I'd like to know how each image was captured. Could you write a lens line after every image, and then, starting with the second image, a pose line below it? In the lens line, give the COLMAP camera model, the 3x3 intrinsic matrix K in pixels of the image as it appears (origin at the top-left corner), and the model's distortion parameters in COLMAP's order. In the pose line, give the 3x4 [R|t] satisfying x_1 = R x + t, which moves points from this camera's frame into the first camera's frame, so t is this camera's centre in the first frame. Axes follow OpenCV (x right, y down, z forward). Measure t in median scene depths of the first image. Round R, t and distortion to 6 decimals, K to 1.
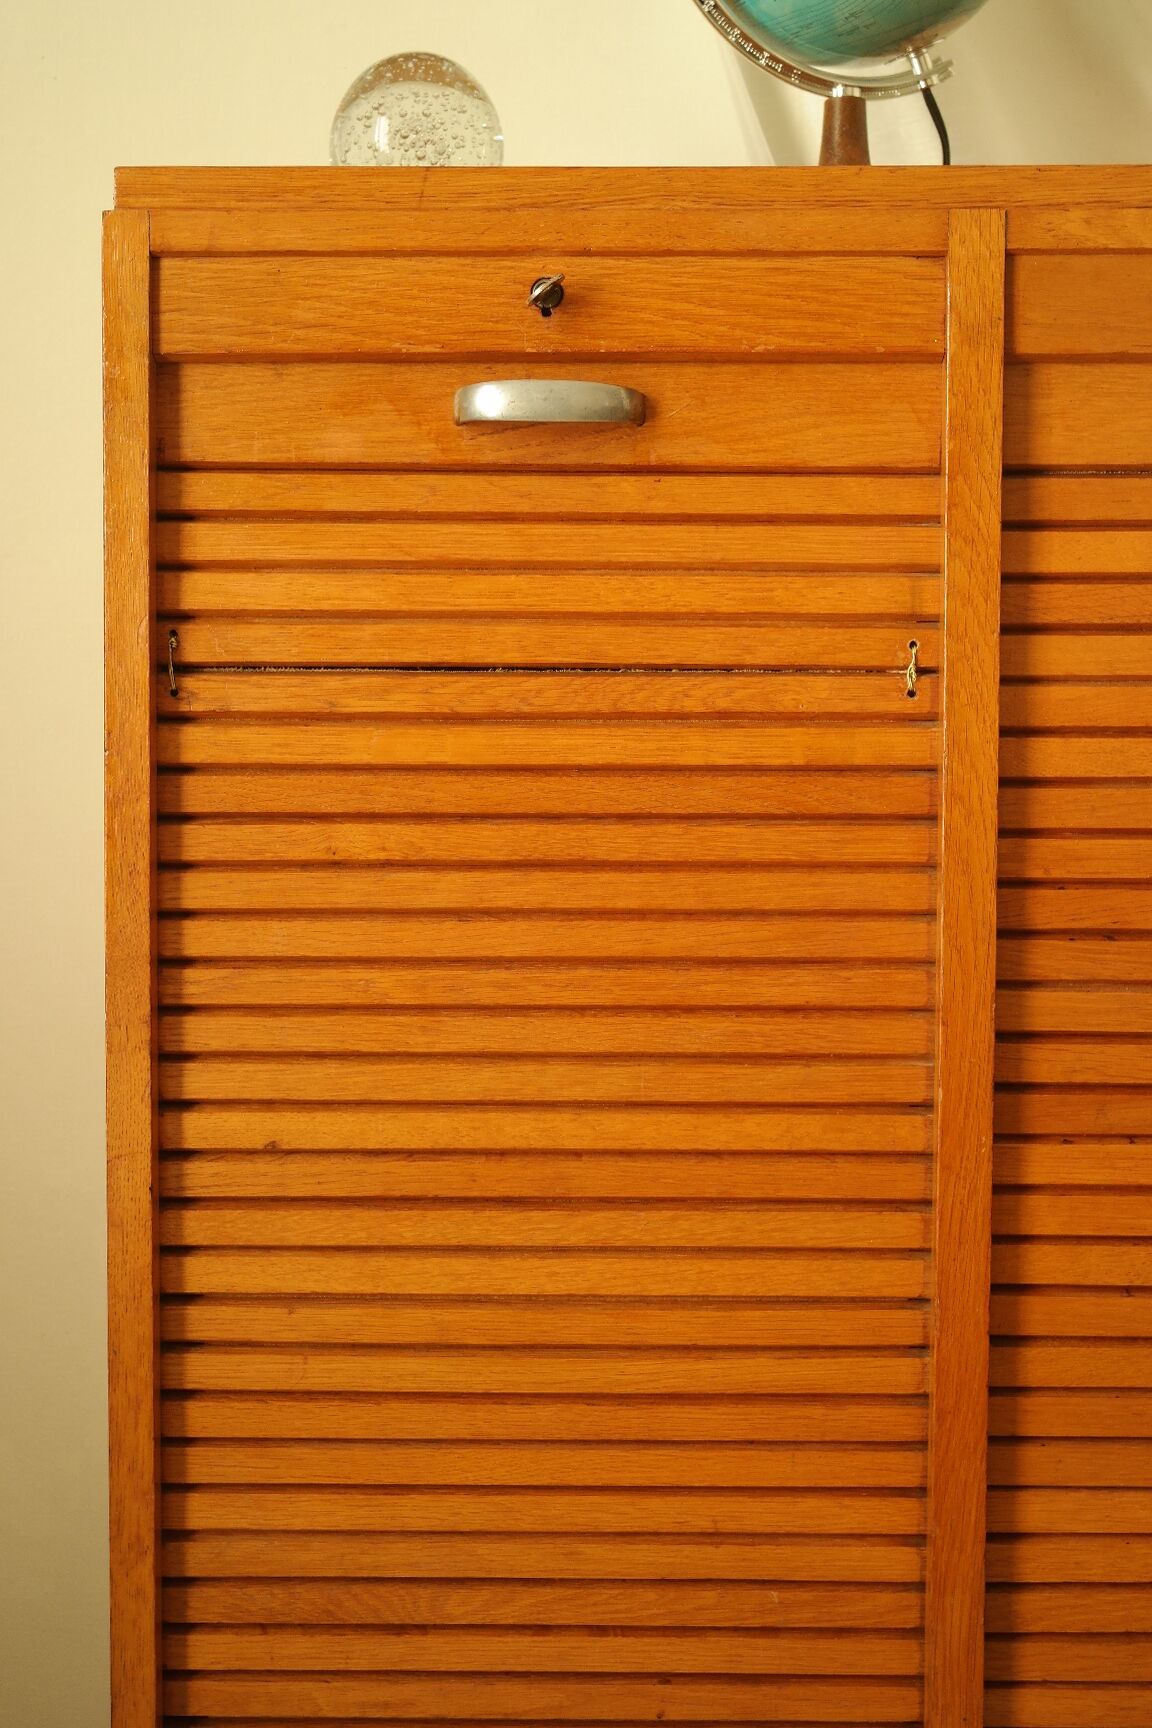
lens RADIAL K [[2271.8, 0, 576.0], [0, 2271.8, 864.0], [0, 0, 1]] dist [-0.001644, 0.021541]
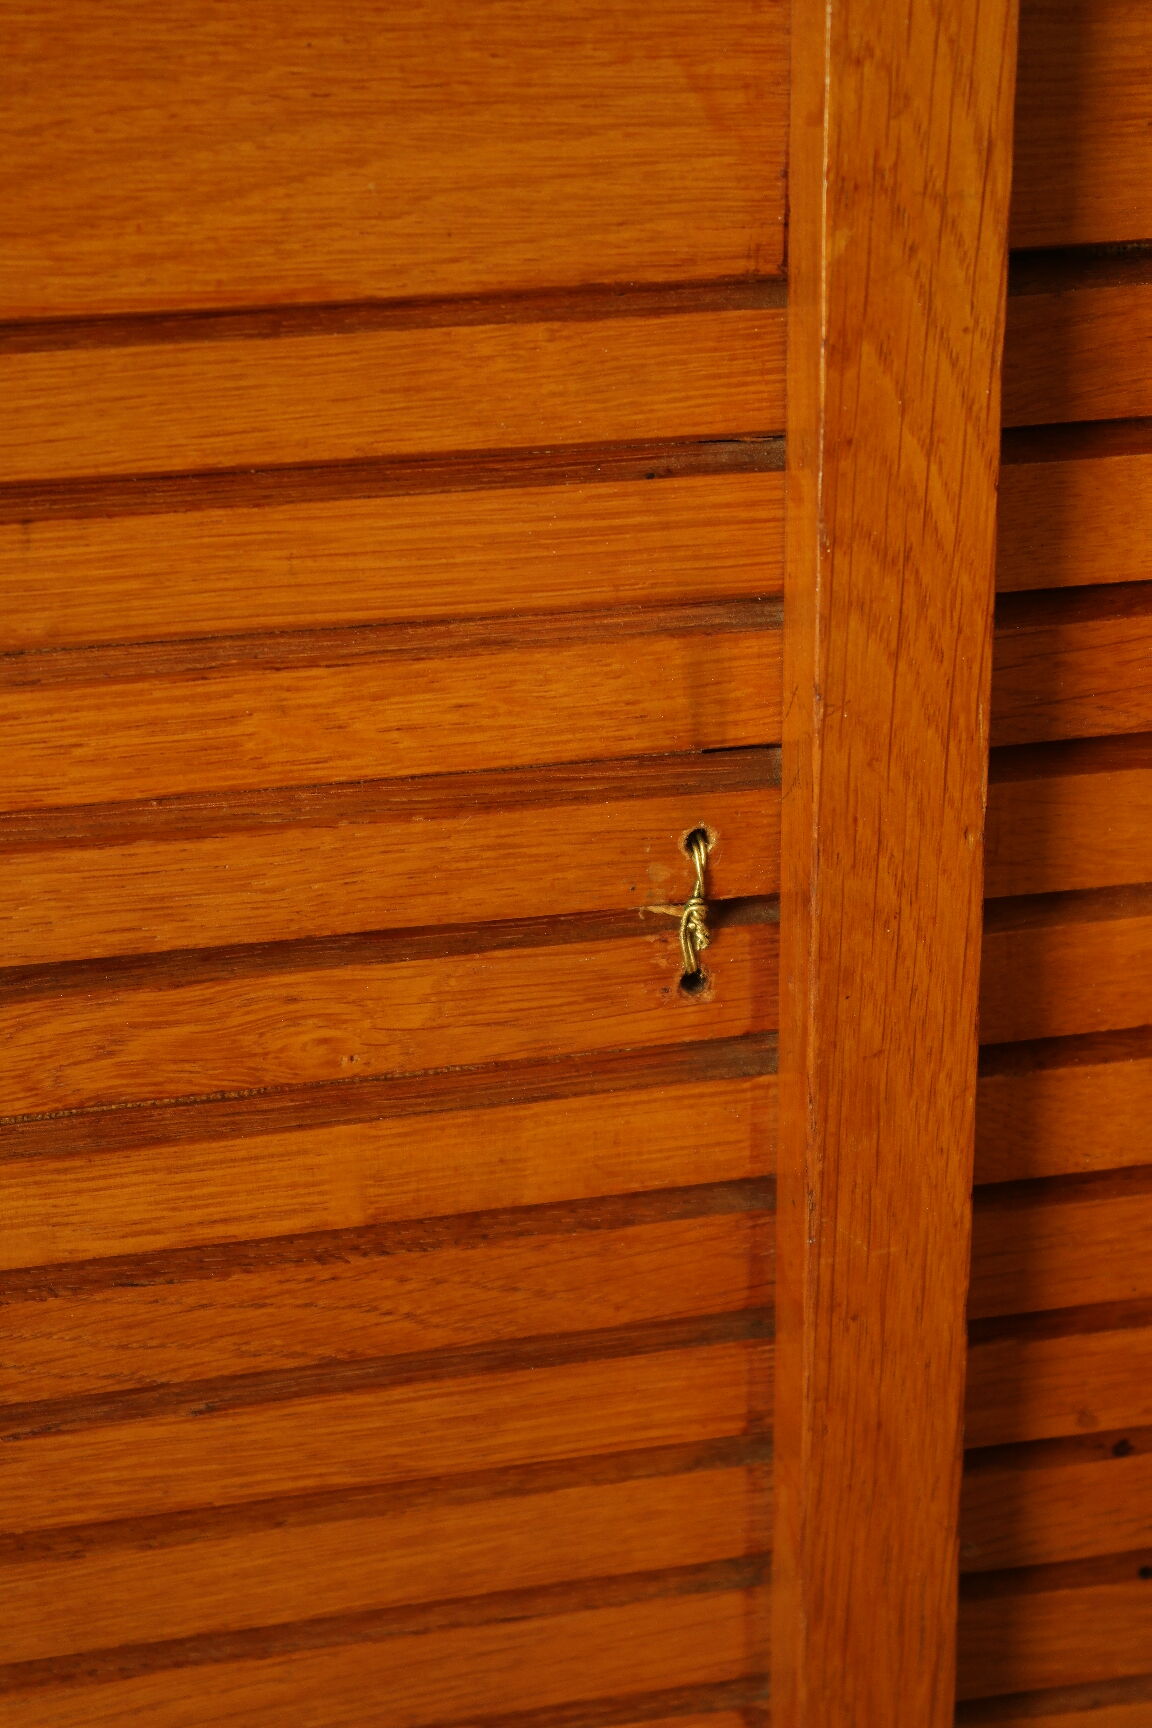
lens RADIAL K [[3586.0, 0, 576.0], [0, 3586.0, 864.0], [0, 0, 1]] dist [0.066703, 0.122421]
pose [[0.971279, -0.106656, 0.212703, 0.028912], [0.026410, 0.936714, 0.349098, -0.263119], [-0.236475, -0.333454, 0.912627, 0.559972]]
